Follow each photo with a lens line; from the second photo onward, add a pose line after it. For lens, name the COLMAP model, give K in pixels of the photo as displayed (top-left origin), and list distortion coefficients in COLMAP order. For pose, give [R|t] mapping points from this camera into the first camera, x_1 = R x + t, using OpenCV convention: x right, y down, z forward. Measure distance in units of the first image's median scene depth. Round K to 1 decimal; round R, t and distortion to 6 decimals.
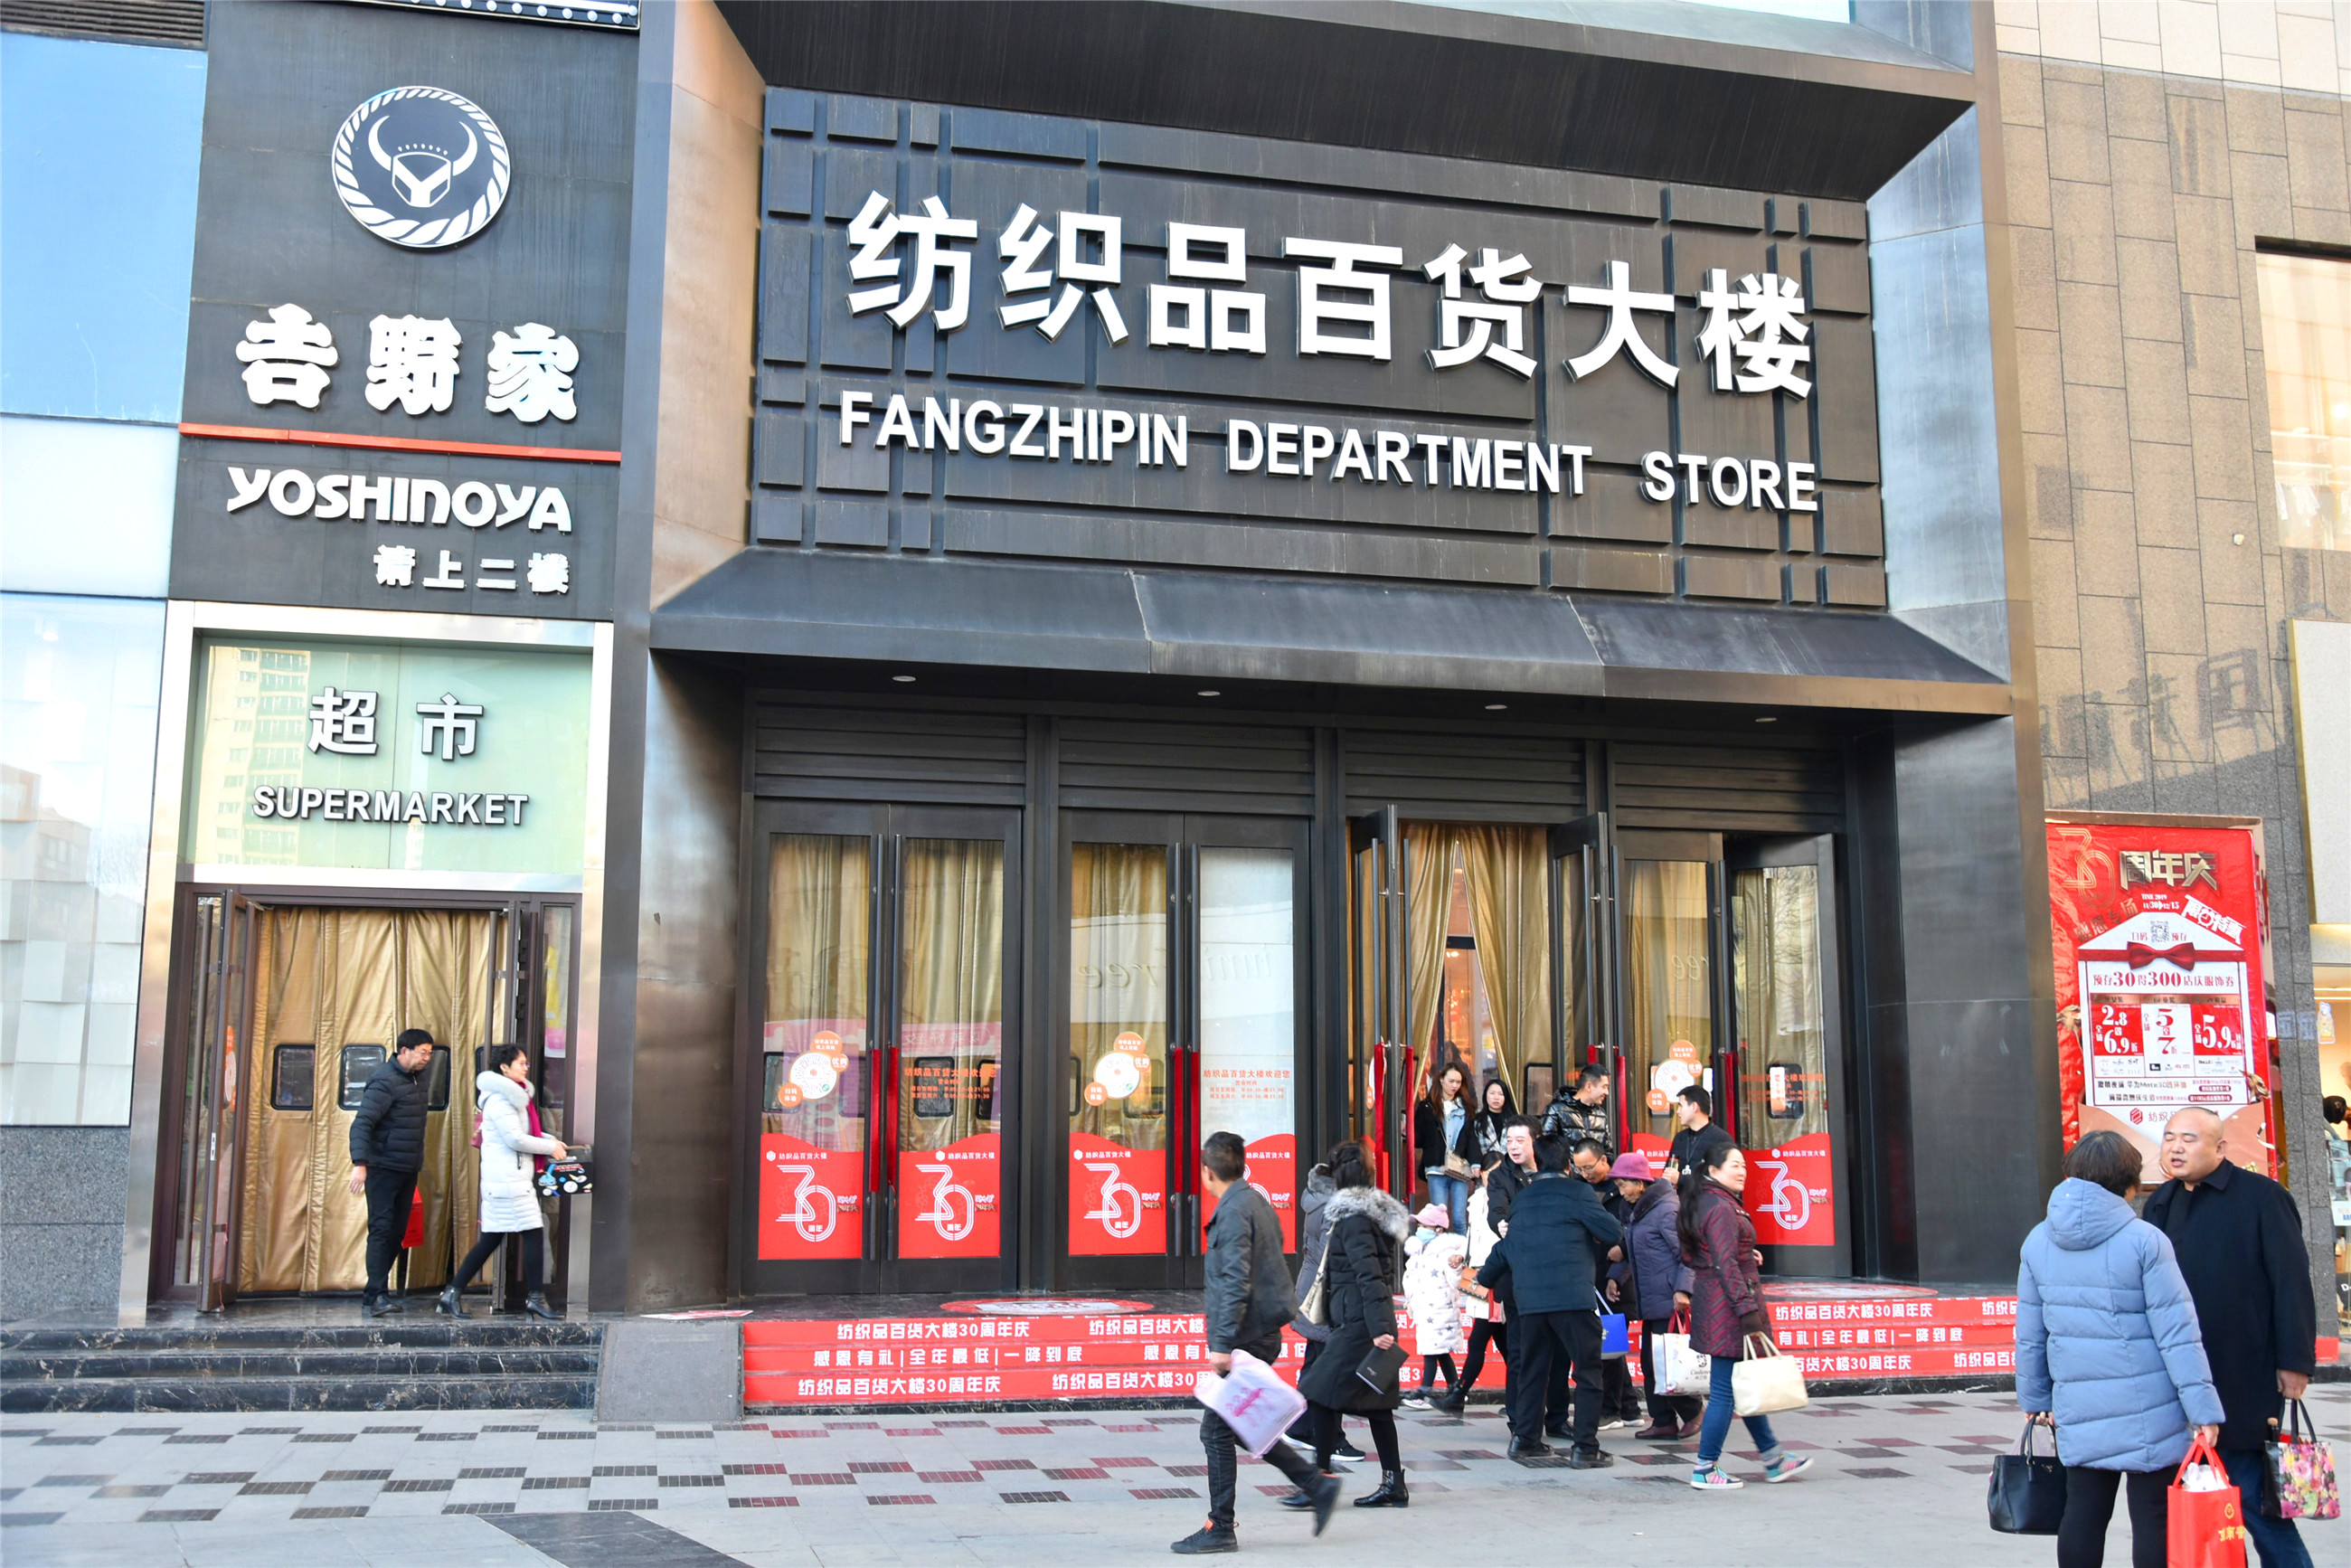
lens RADIAL K [[2226.0, 0, 1173.3], [0, 2226.0, 790.0], [0, 0, 1]] dist [0.011047, 0.000000]
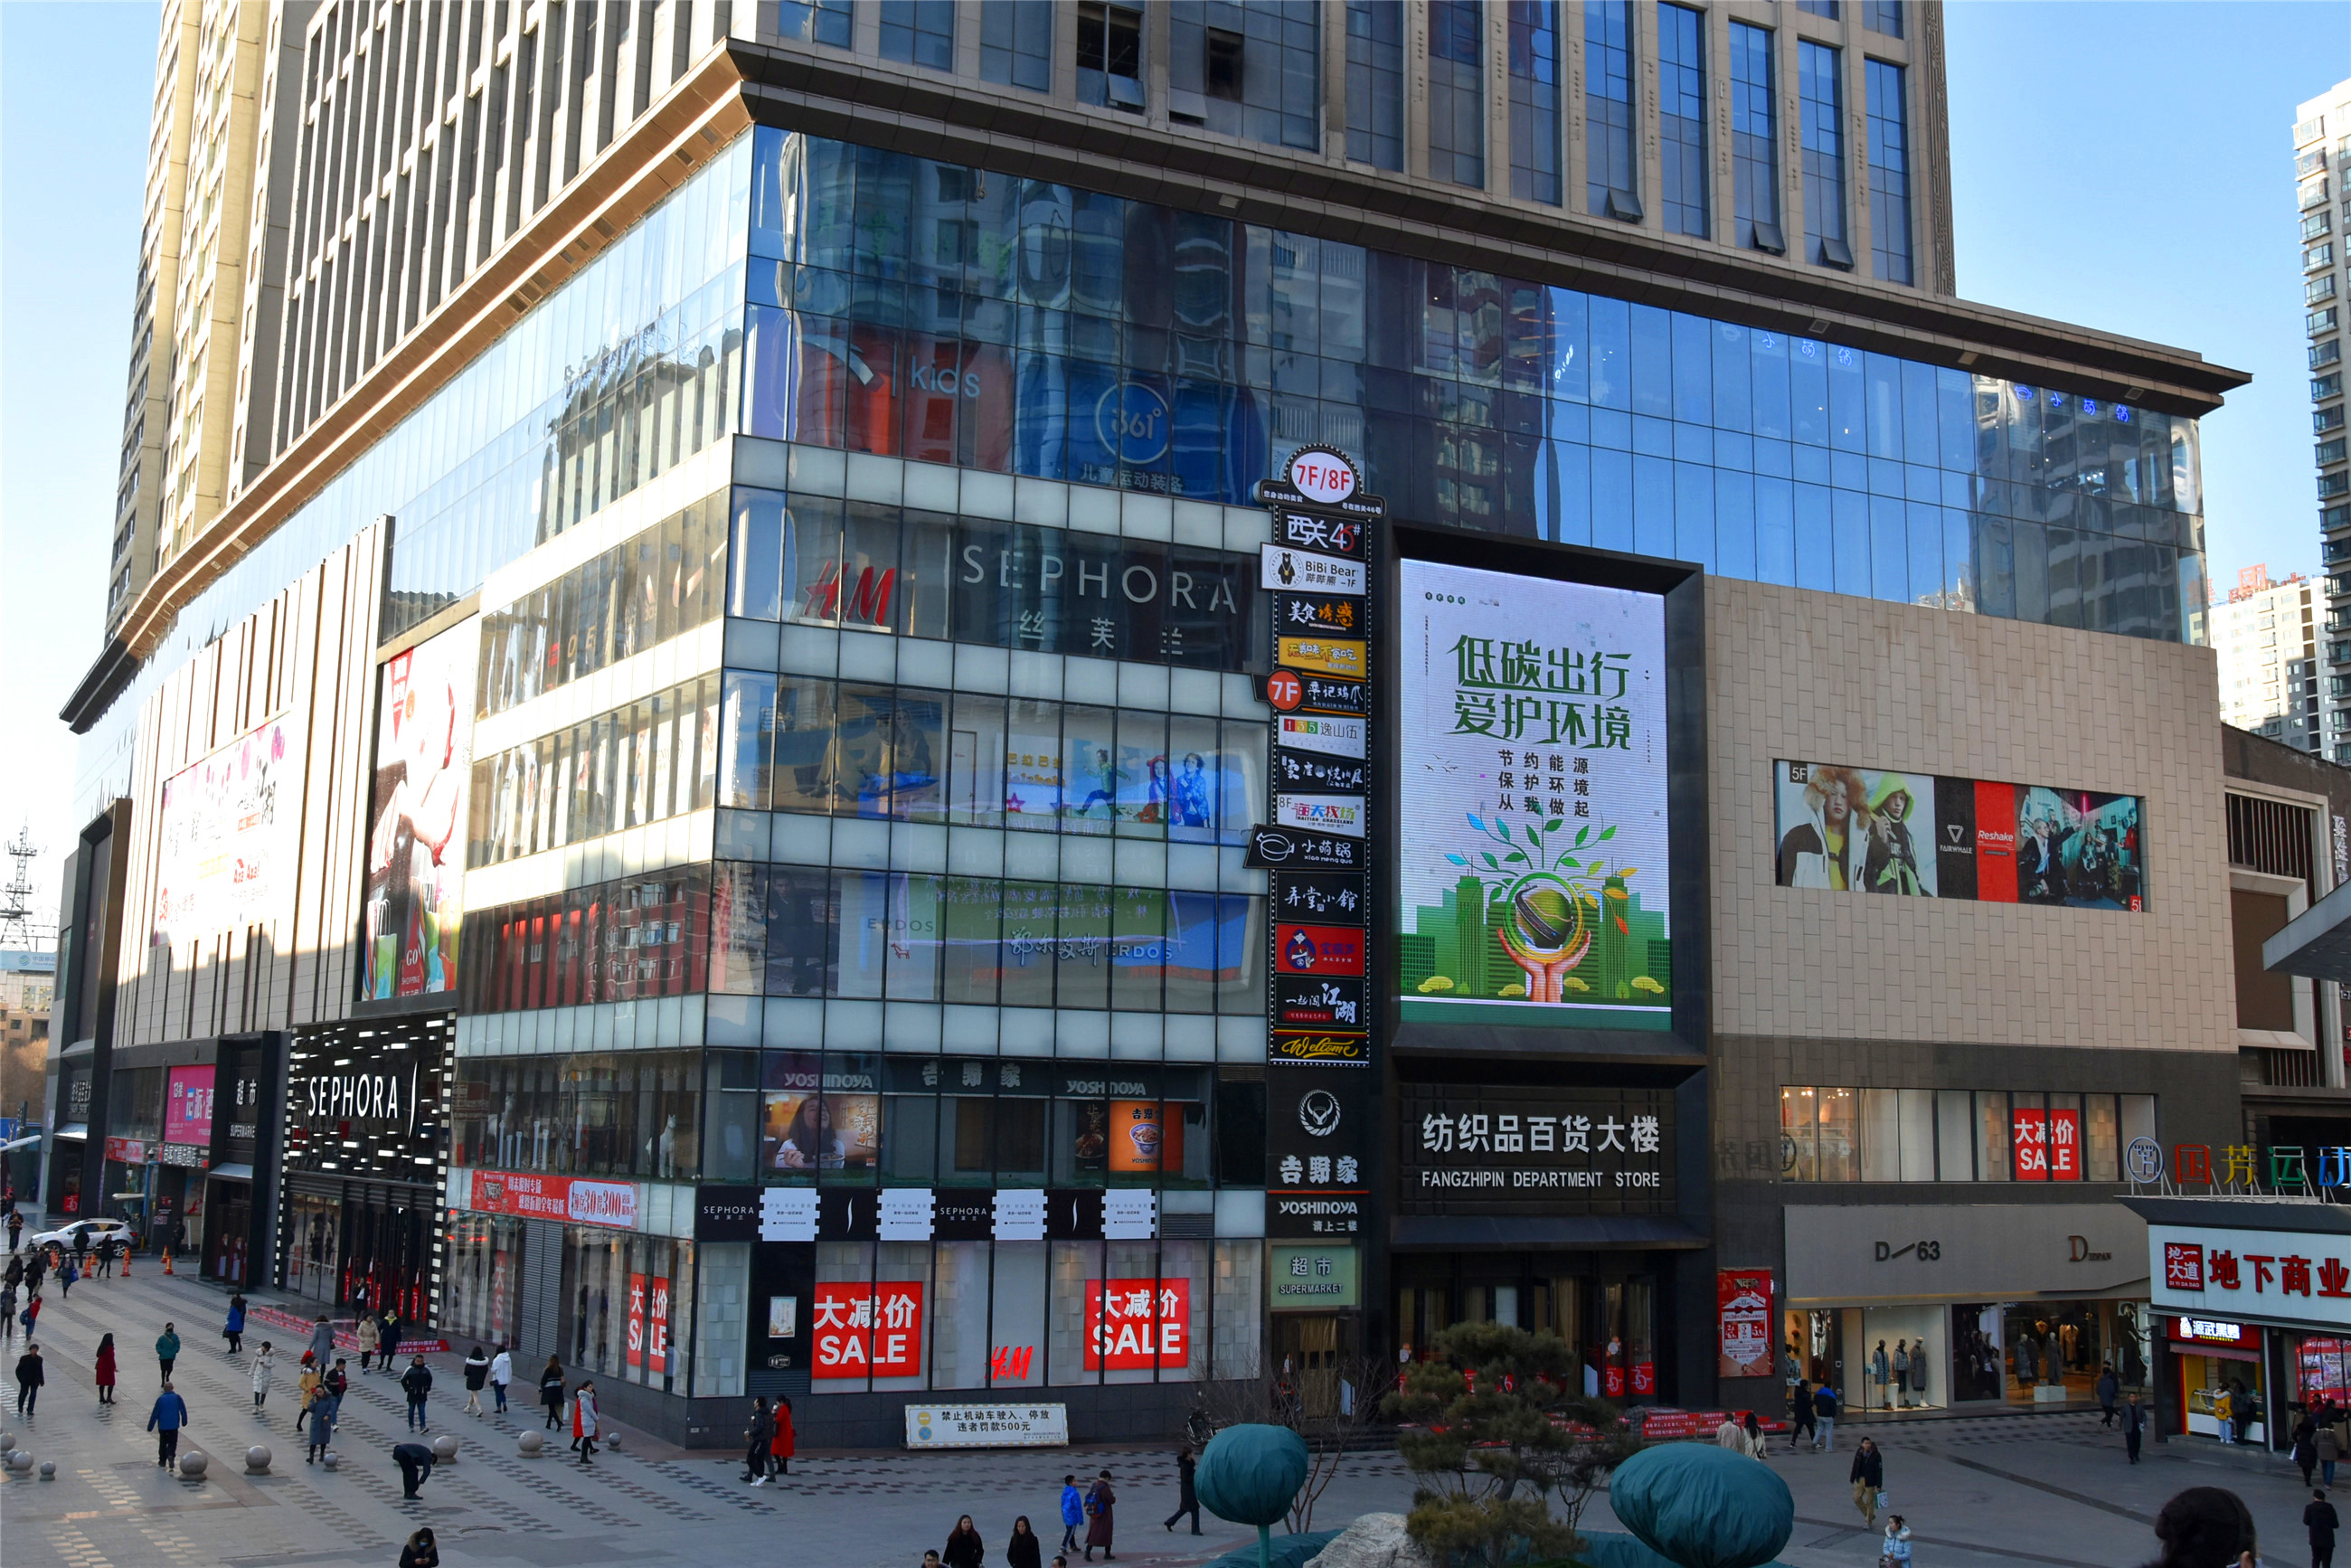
lens RADIAL K [[2226.0, 0, 1174.4], [0, 2226.0, 780.8], [0, 0, 1]] dist [0.011047, 0.000000]
pose [[0.978210, 0.044891, 0.202705, -1.274621], [-0.044324, 0.998990, -0.007336, -0.750488], [-0.202830, -0.001808, 0.979212, -2.422717]]
